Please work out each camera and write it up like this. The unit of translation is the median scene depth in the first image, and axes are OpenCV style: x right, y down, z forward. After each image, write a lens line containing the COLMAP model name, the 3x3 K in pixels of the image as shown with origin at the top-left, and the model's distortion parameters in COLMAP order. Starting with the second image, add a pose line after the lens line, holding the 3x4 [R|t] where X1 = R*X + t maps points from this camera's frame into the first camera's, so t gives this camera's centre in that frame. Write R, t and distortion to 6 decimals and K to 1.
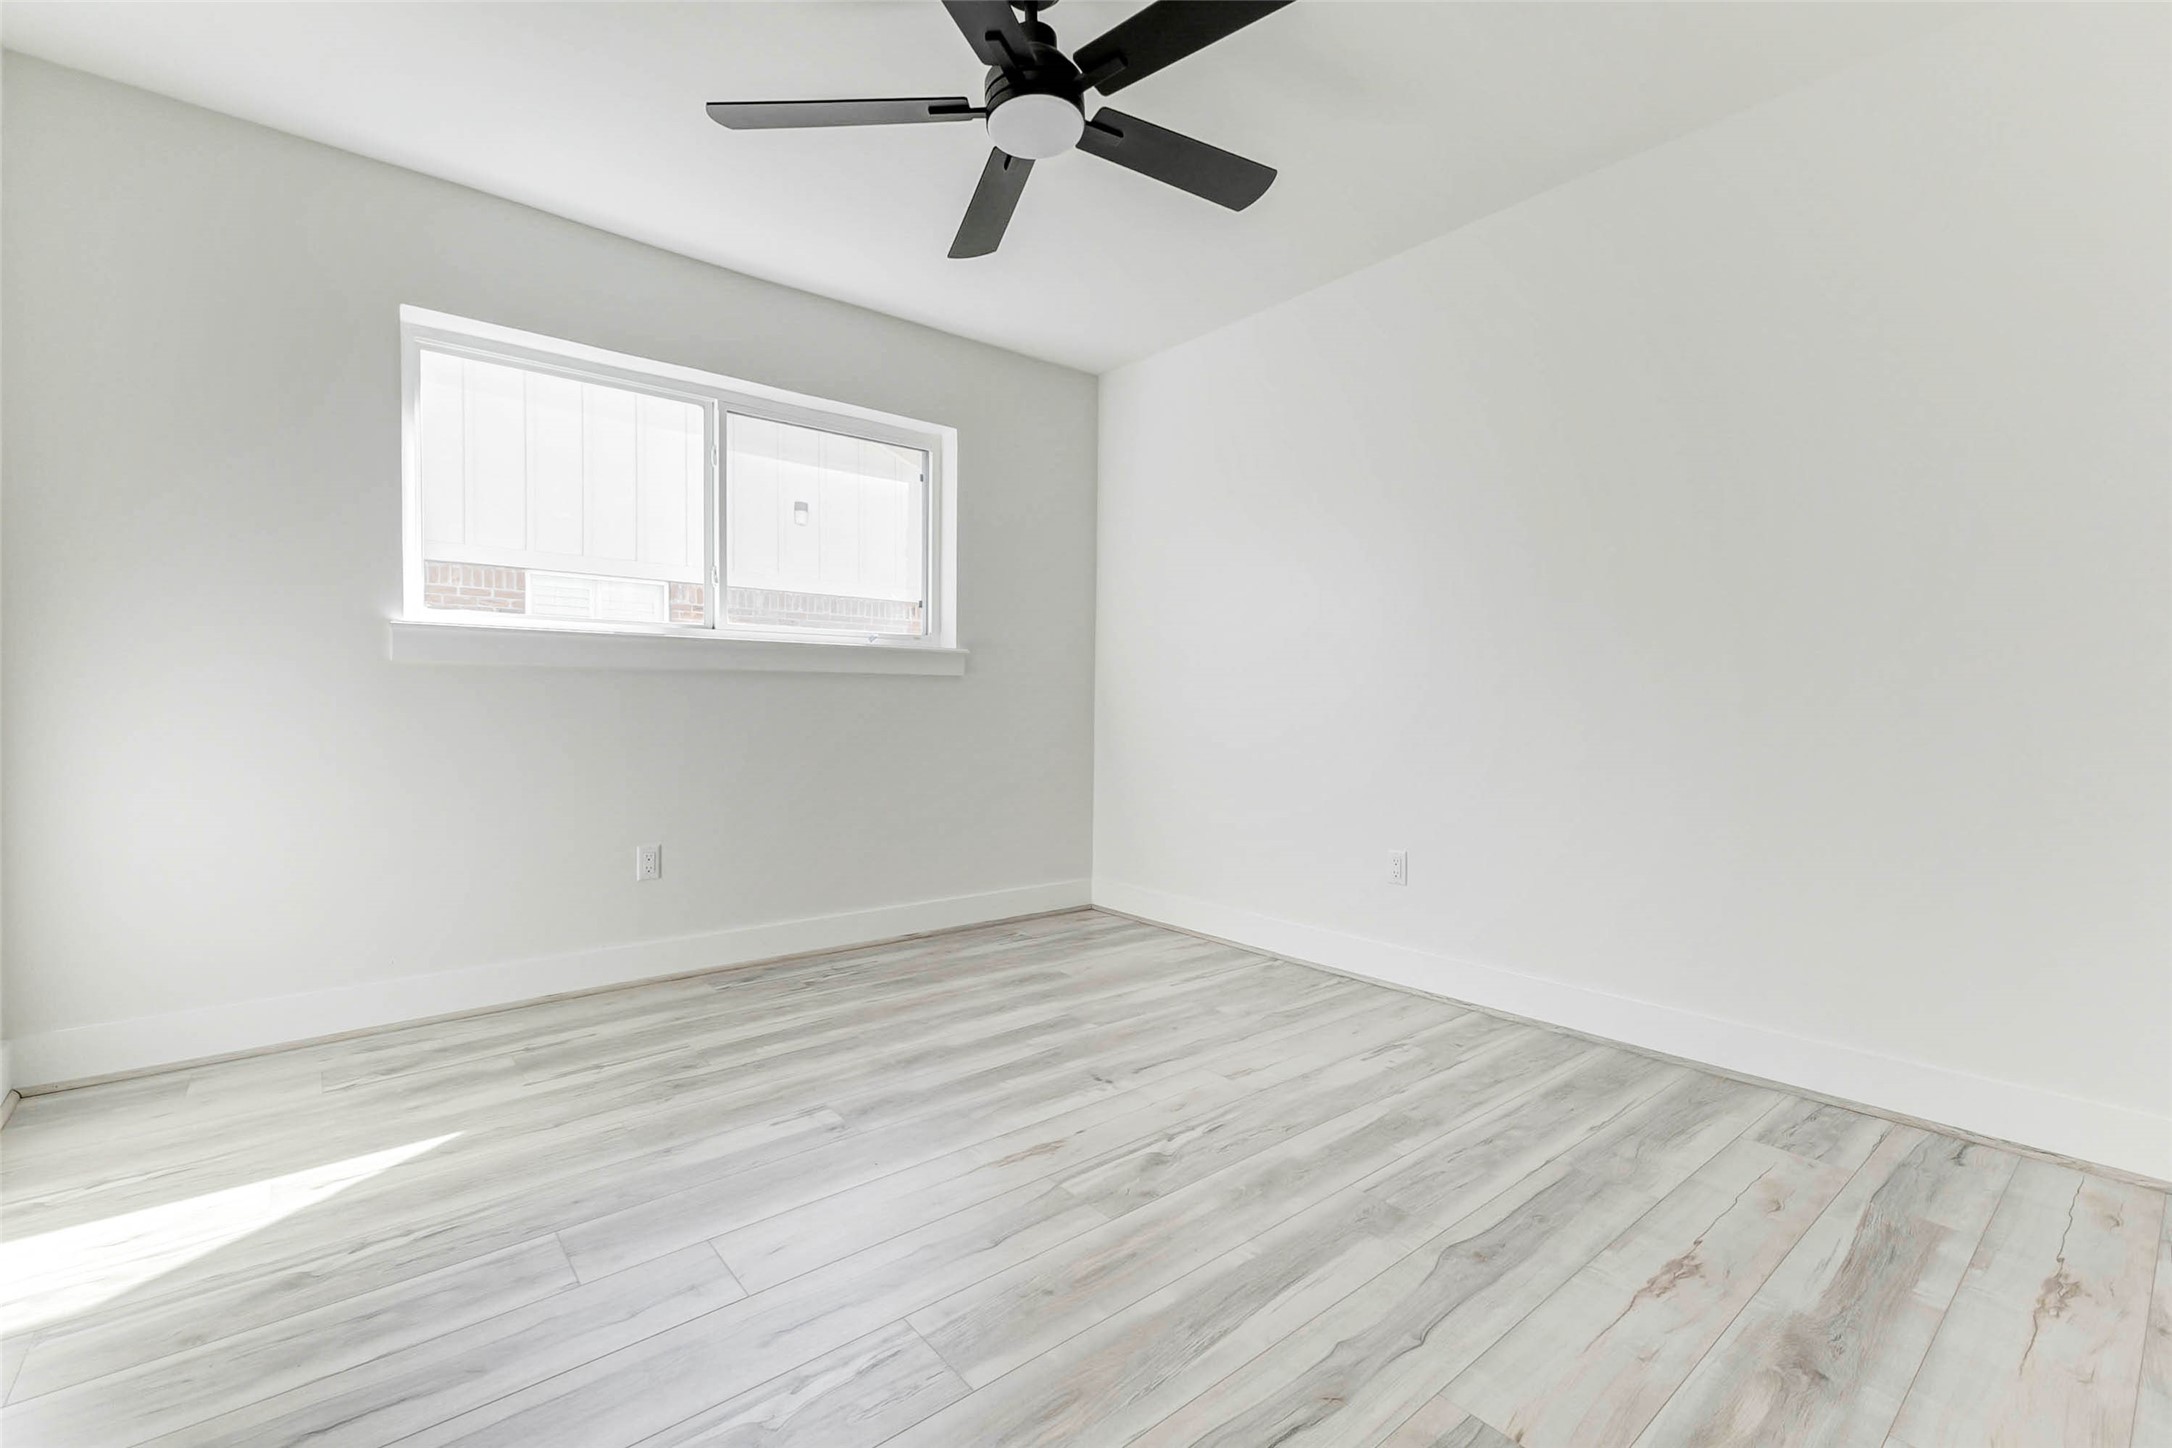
lens RADIAL K [[954.5, 0, 1097.4], [0, 954.5, 716.7], [0, 0, 1]] dist [0.011872, -0.000929]
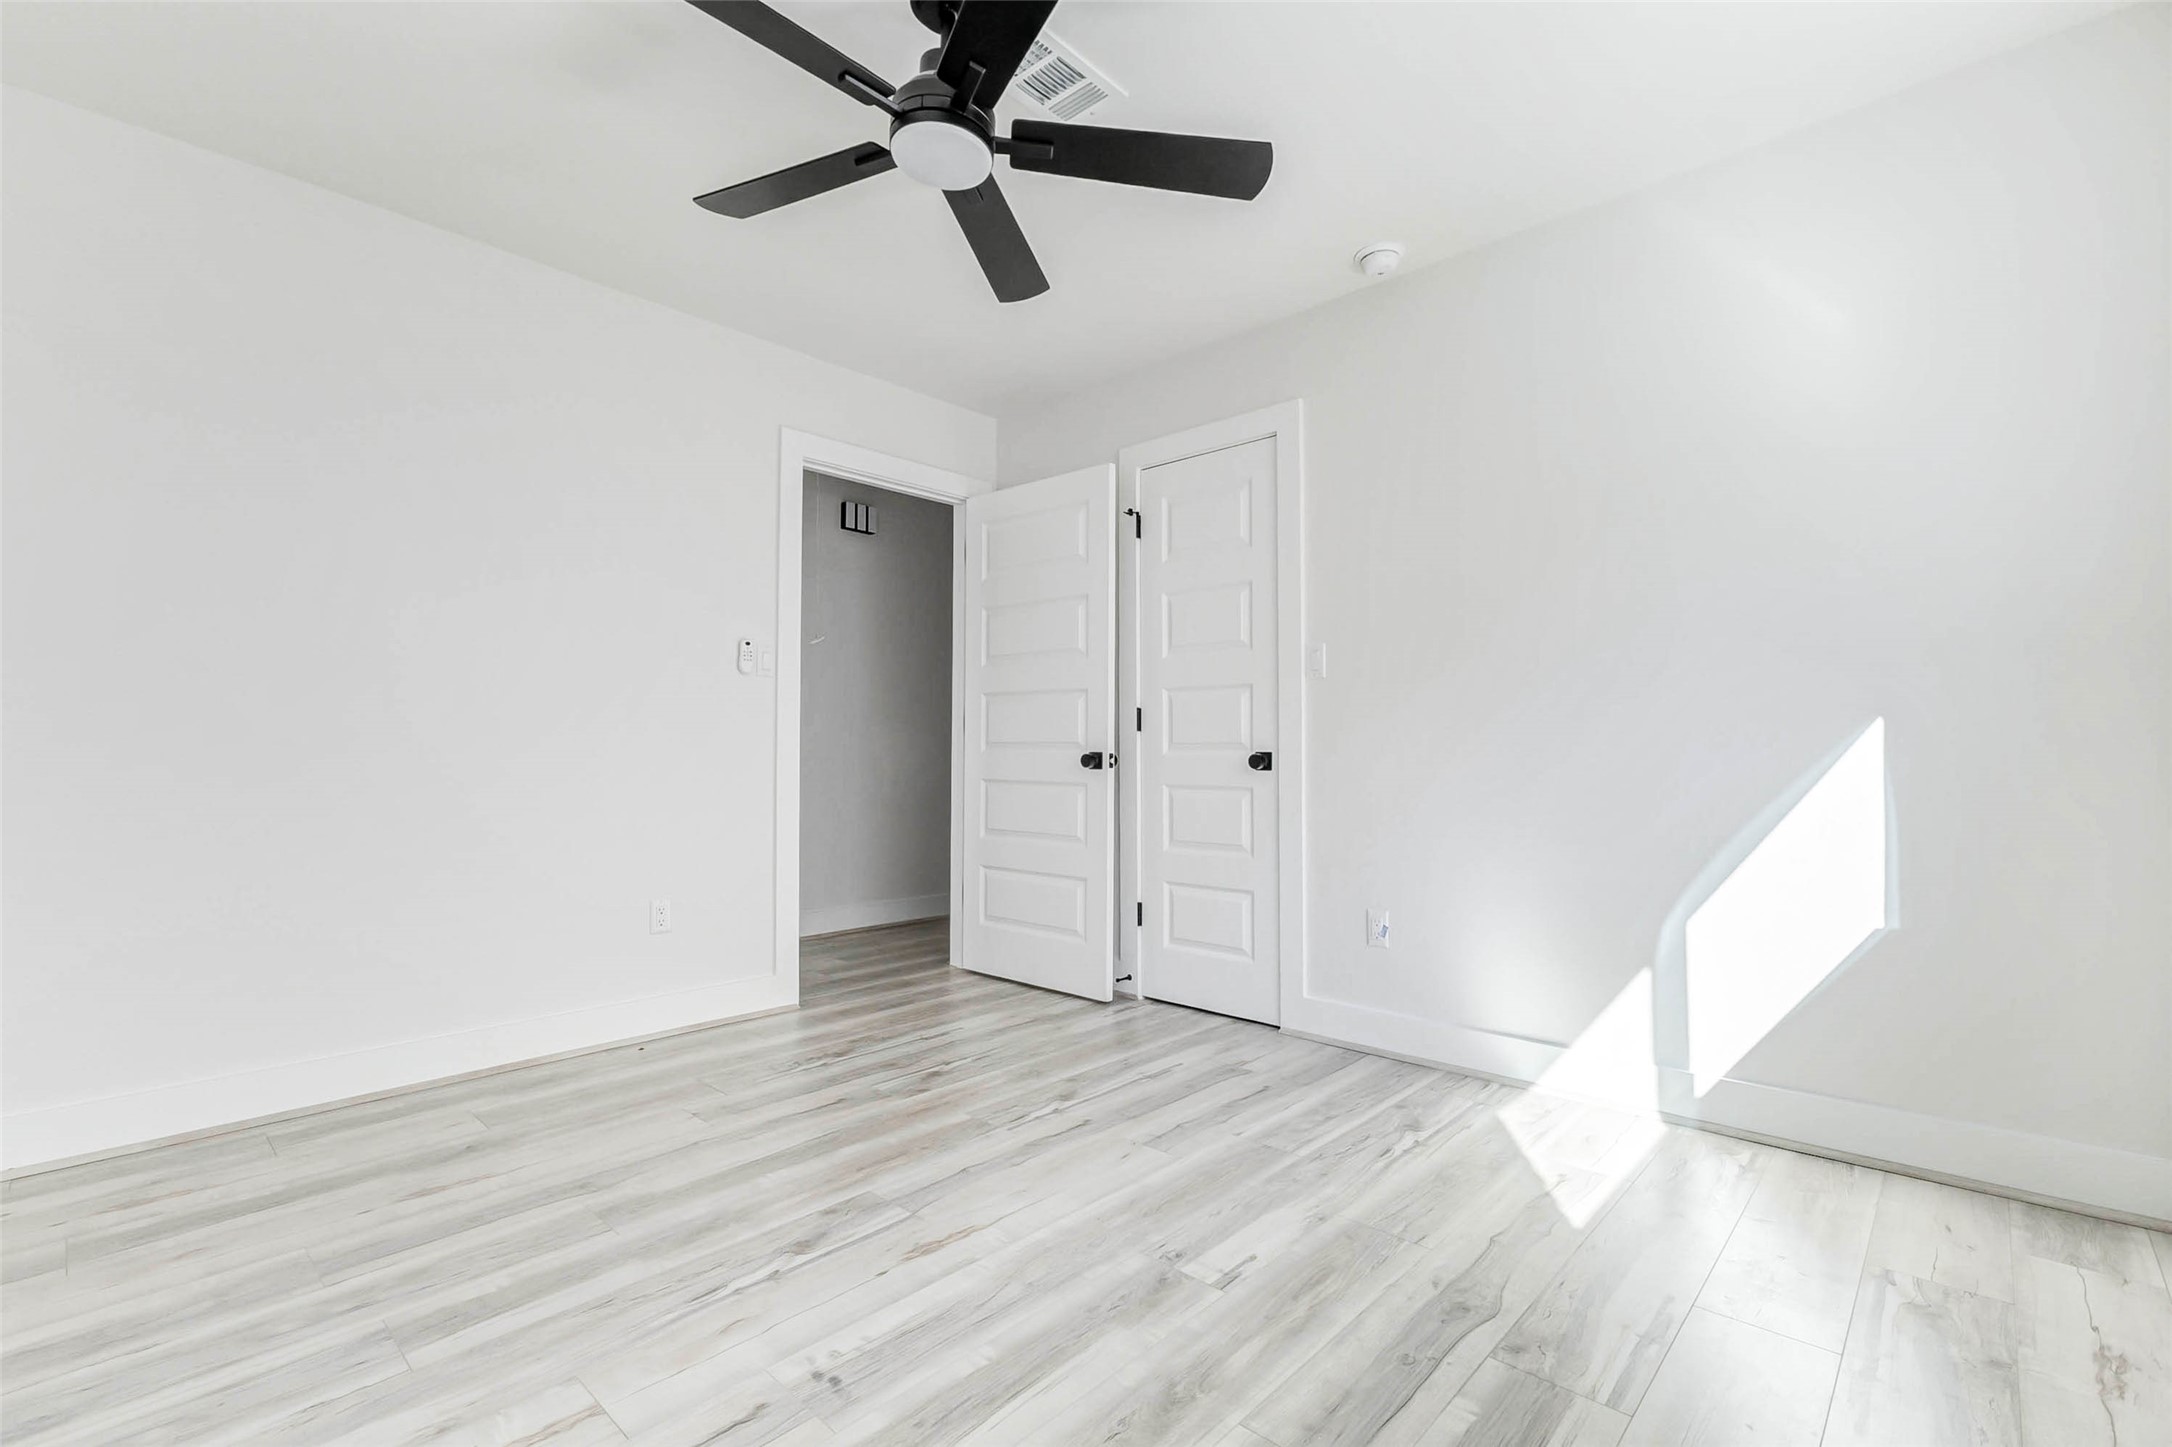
lens RADIAL K [[954.5, 0, 1097.4], [0, 954.5, 716.2], [0, 0, 1]] dist [0.011872, -0.000929]
pose [[-0.993268, -0.006365, -0.115661, -0.112462], [-0.002660, 0.999479, -0.032162, -0.023138], [0.115806, -0.031638, -0.992768, 2.016162]]
